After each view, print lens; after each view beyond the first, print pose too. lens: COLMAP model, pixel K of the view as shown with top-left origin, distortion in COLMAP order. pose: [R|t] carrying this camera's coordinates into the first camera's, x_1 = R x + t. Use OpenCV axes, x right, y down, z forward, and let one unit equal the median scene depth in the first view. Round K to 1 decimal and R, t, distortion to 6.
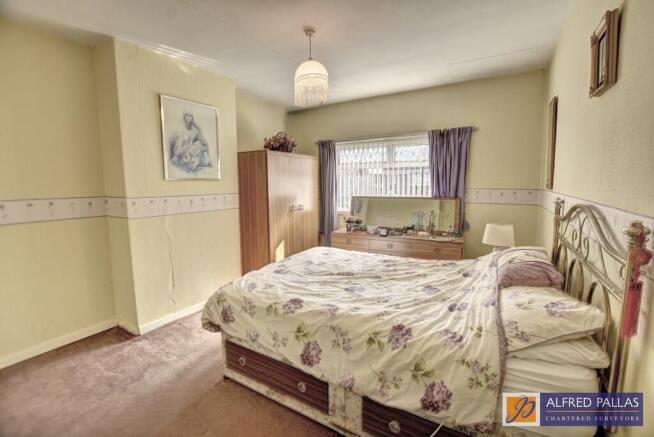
lens RADIAL K [[289.0, 0, 331.4], [0, 289.0, 219.6], [0, 0, 1]] dist [-0.027616, 0.000220]
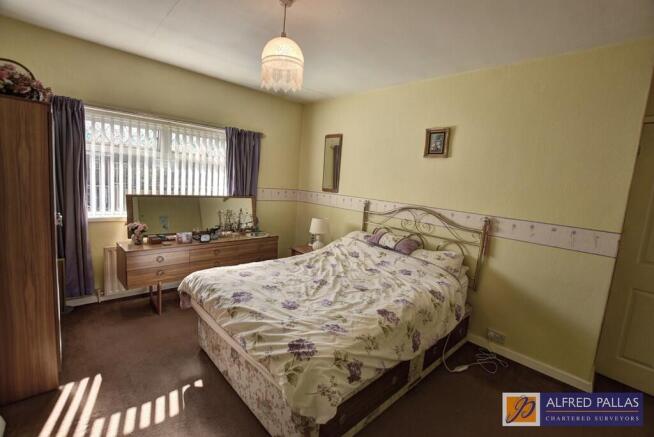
lens RADIAL K [[289.0, 0, 331.4], [0, 289.0, 219.6], [0, 0, 1]] dist [-0.027616, 0.000220]
pose [[0.267545, -0.097754, 0.958574, -0.830991], [0.044970, 0.995023, 0.088920, -0.110639], [-0.962495, 0.019317, 0.270609, 0.649983]]
